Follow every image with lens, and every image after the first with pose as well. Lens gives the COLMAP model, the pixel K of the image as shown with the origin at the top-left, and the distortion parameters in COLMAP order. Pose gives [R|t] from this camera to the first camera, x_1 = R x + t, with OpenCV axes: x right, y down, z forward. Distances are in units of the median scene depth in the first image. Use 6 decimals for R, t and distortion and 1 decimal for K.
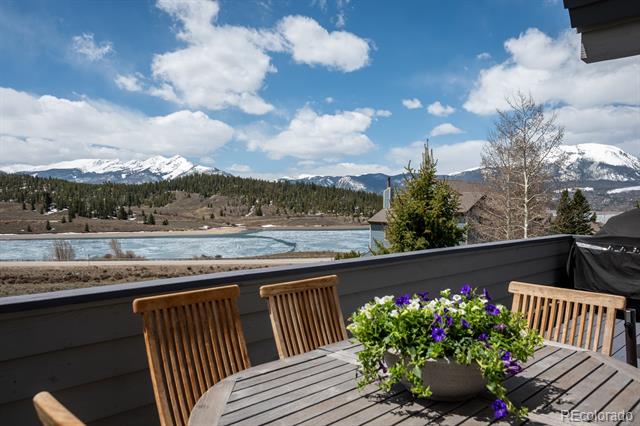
lens RADIAL K [[497.0, 0, 320.0], [0, 497.0, 213.0], [0, 0, 1]] dist [-0.001011, -0.000167]
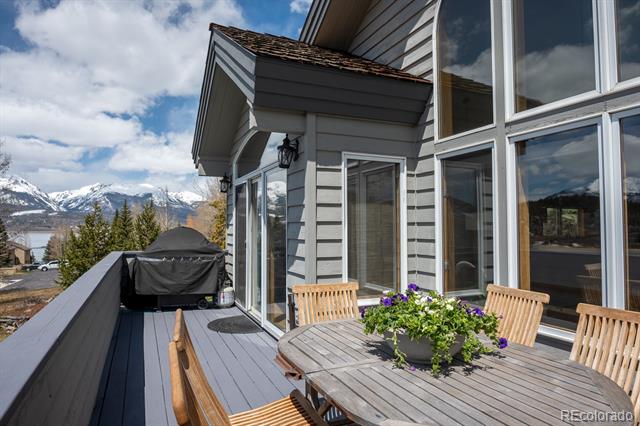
lens RADIAL K [[383.4, 0, 320.0], [0, 383.4, 213.0], [0, 0, 1]] dist [-0.000776, -0.000244]
pose [[0.344640, 0.030978, 0.938224, -0.260104], [0.014072, 0.999173, -0.038160, -0.010314], [-0.938630, 0.026354, 0.343919, 0.239771]]
